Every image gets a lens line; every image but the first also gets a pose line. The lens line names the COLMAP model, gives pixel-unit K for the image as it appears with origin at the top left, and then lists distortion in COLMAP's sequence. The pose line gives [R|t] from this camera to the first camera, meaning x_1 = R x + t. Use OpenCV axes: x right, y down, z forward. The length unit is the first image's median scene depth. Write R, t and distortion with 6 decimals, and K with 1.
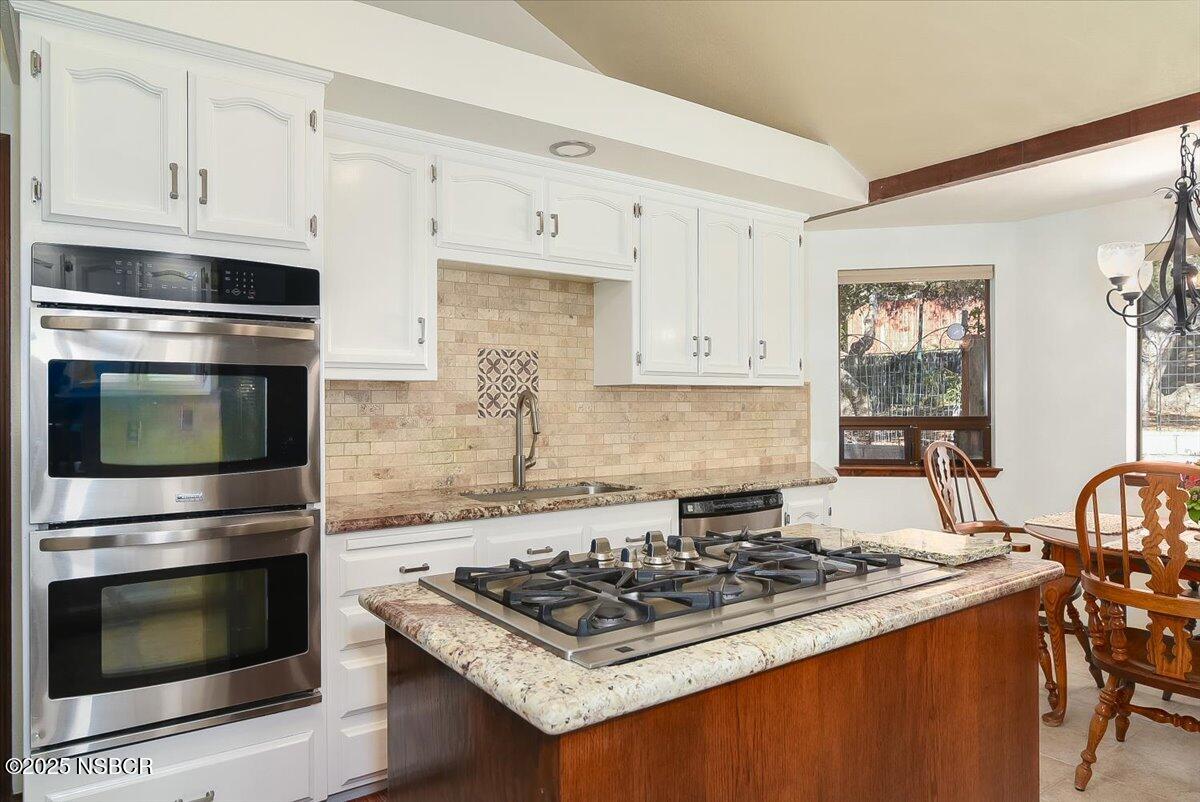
lens RADIAL K [[744.2, 0, 600.0], [0, 744.2, 401.0], [0, 0, 1]] dist [-0.001347, -0.000200]
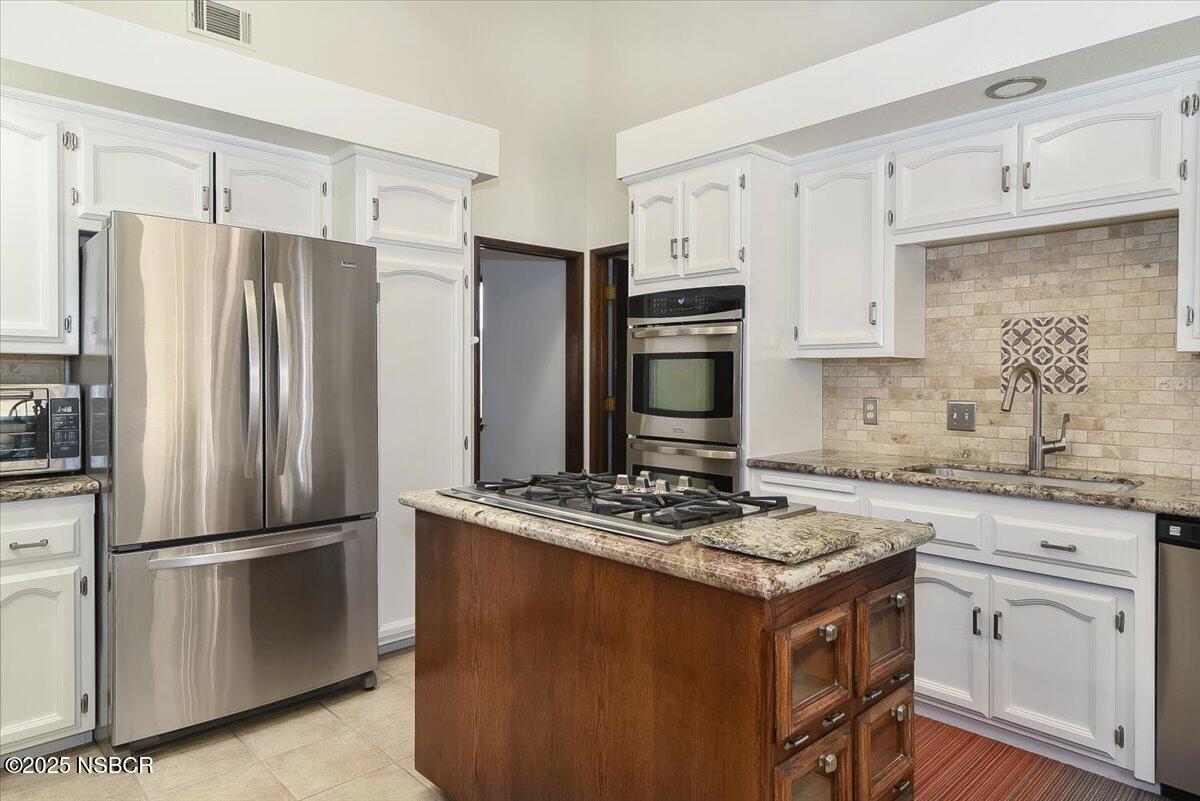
lens RADIAL K [[731.3, 0, 599.0], [0, 731.3, 384.6], [0, 0, 1]] dist [-0.001393, -0.000071]
pose [[0.140273, 0.015731, -0.989988, 0.669167], [-0.000858, 0.999875, 0.015766, -0.001925], [0.990113, -0.001362, 0.140269, 0.349161]]
